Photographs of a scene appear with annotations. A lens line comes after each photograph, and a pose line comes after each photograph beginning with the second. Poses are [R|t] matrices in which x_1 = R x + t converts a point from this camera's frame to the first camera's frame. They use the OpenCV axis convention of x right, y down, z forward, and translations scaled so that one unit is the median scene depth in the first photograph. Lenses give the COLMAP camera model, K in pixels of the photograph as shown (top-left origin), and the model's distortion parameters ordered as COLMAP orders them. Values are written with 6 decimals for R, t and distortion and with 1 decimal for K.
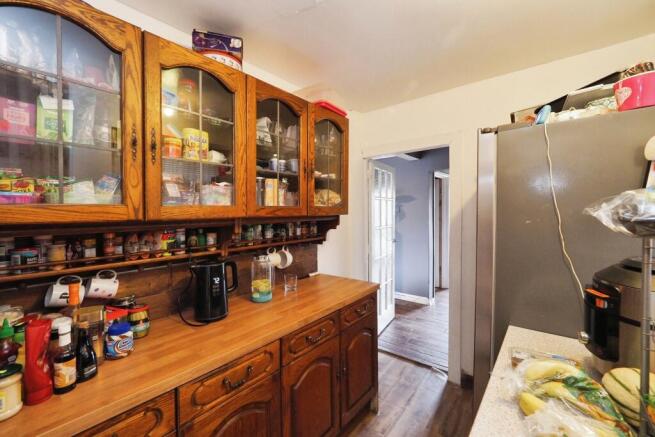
lens RADIAL K [[276.3, 0, 326.1], [0, 276.3, 215.0], [0, 0, 1]] dist [-0.004839, -0.000553]
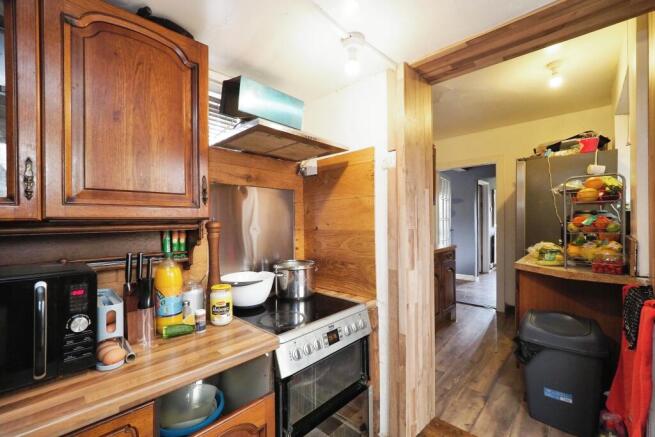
lens RADIAL K [[276.3, 0, 327.9], [0, 276.3, 218.6], [0, 0, 1]] dist [-0.004839, -0.000553]
pose [[0.997129, 0.001188, -0.075708, -0.419351], [-0.003204, 0.999643, -0.026513, 0.118951], [0.075650, 0.026680, 0.996777, -0.686414]]
